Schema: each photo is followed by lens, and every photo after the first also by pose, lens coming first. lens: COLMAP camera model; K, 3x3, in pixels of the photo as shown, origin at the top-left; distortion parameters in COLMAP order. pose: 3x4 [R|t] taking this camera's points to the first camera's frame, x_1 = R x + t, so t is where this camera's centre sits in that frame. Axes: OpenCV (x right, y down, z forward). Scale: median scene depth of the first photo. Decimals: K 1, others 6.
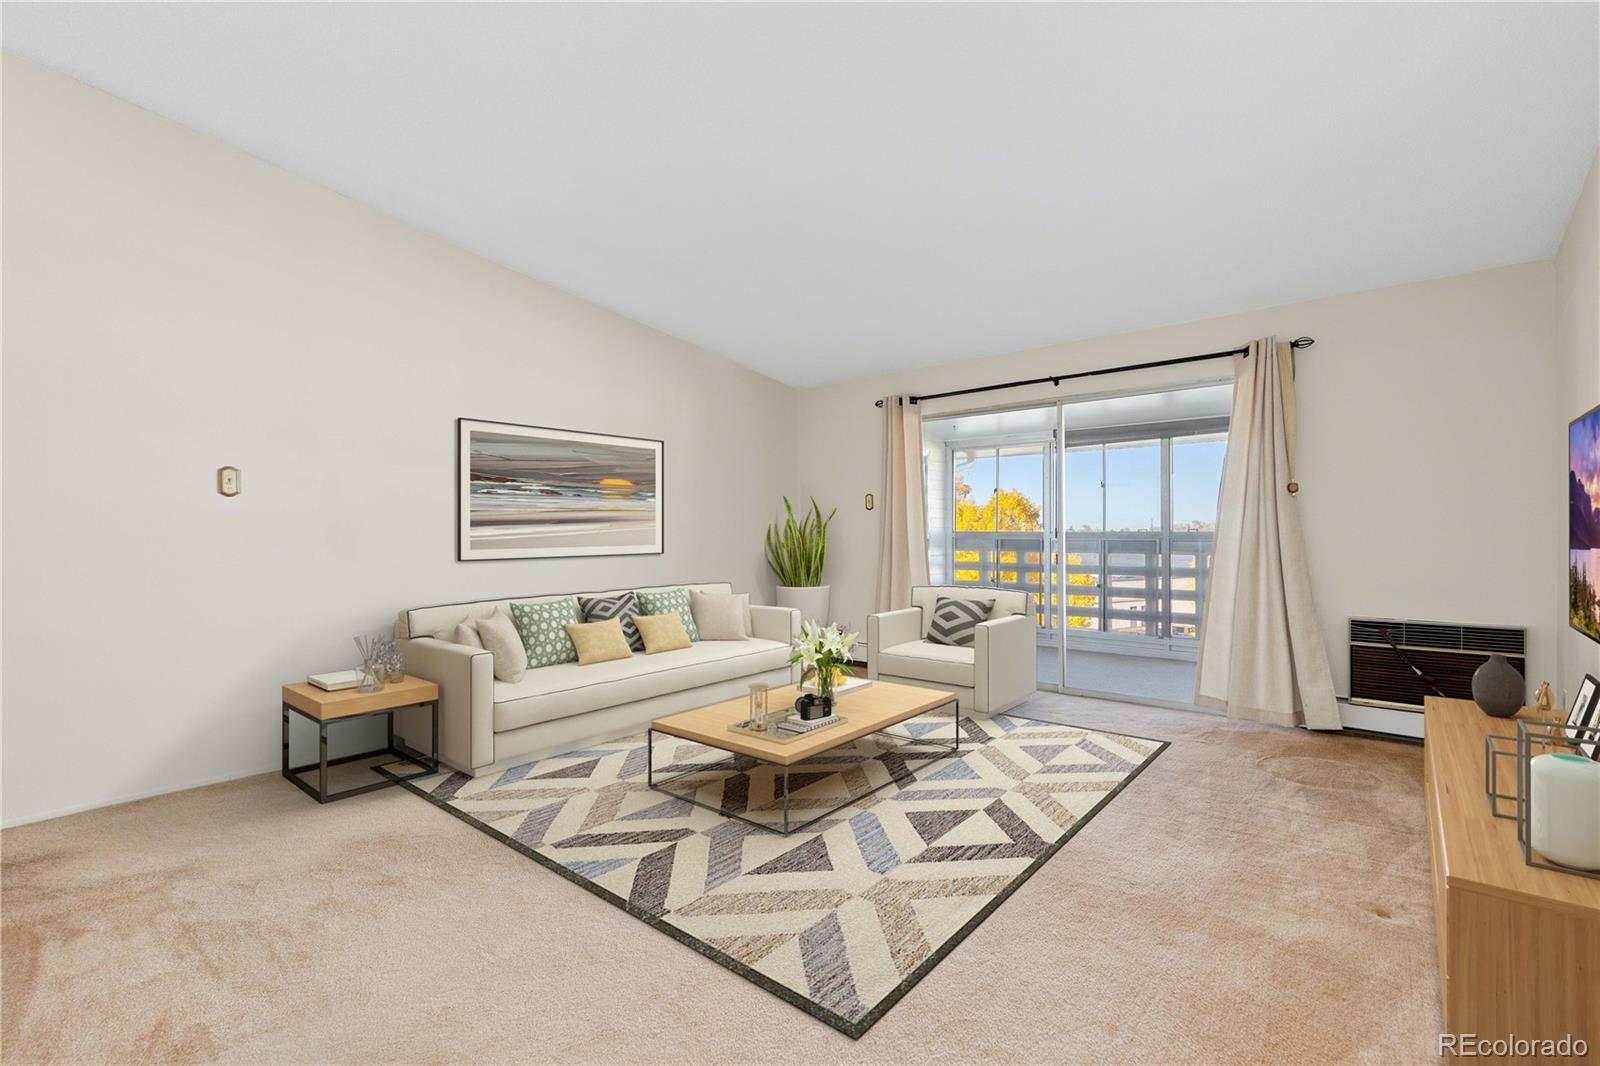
lens RADIAL K [[727.9, 0, 787.6], [0, 727.9, 533.9], [0, 0, 1]] dist [0.000214, 0.000027]
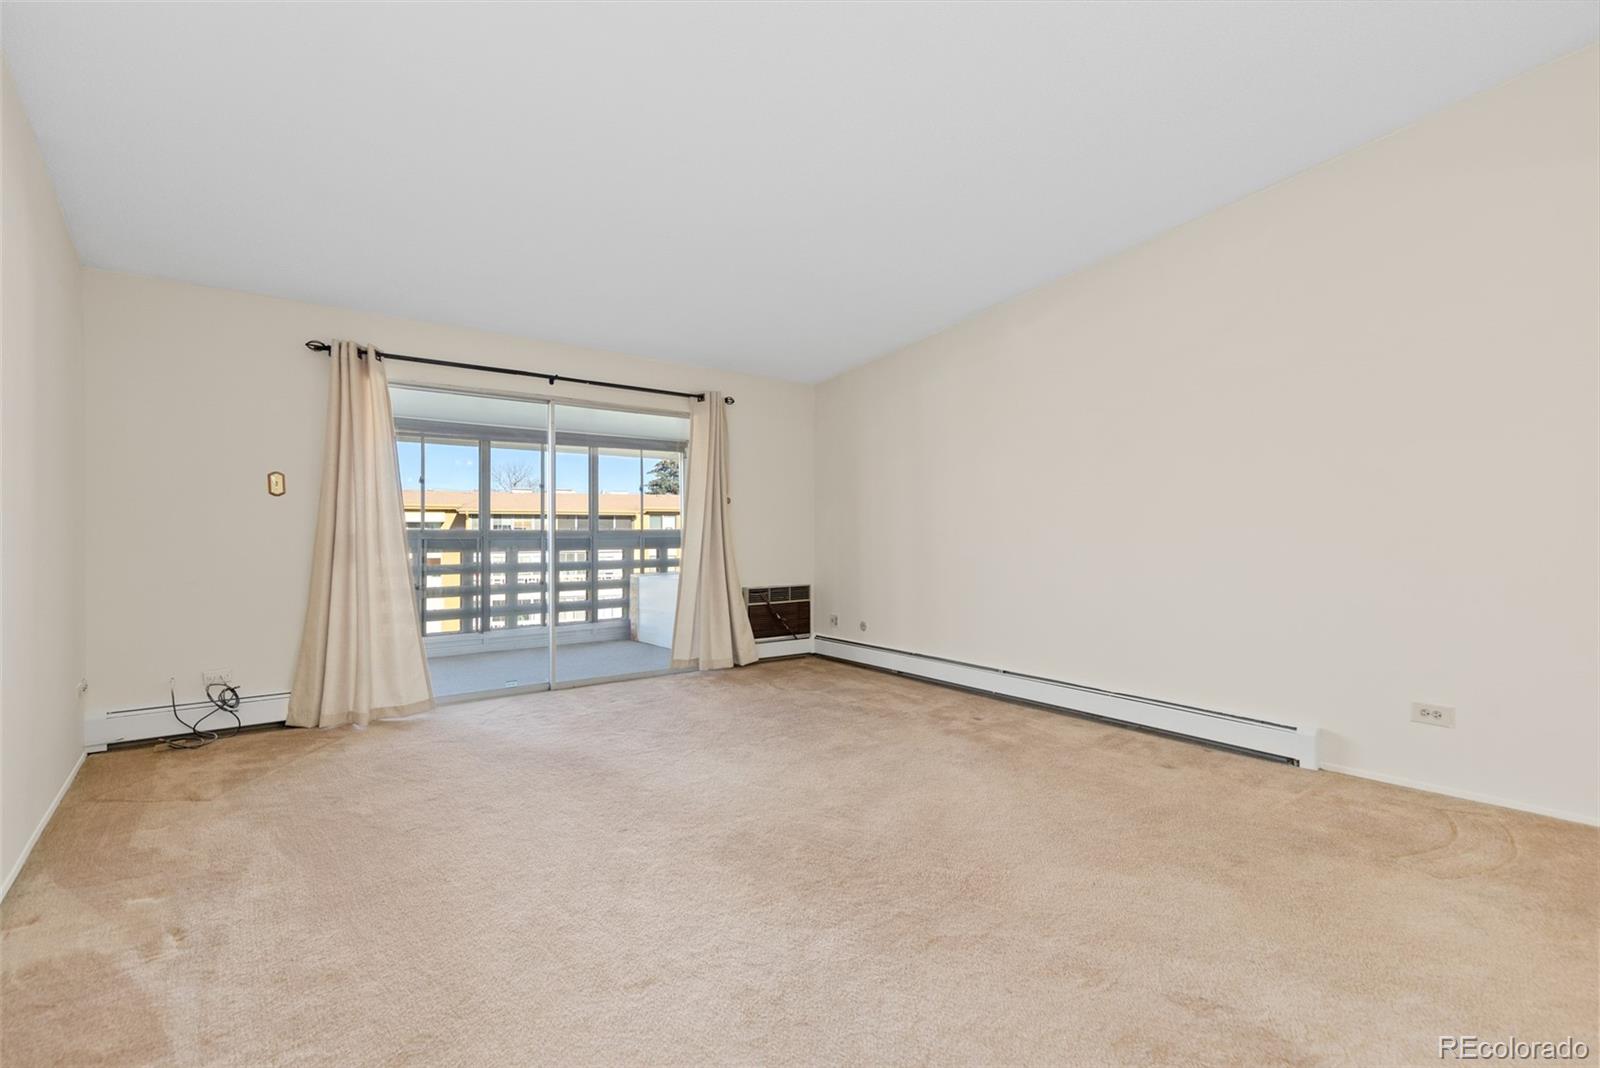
lens RADIAL K [[727.9, 0, 789.1], [0, 727.9, 526.2], [0, 0, 1]] dist [0.000214, 0.000027]
pose [[0.202885, 0.011884, 0.979131, -0.545323], [-0.002100, 0.999929, -0.011701, 0.003195], [-0.979200, 0.000318, 0.202895, 0.473141]]
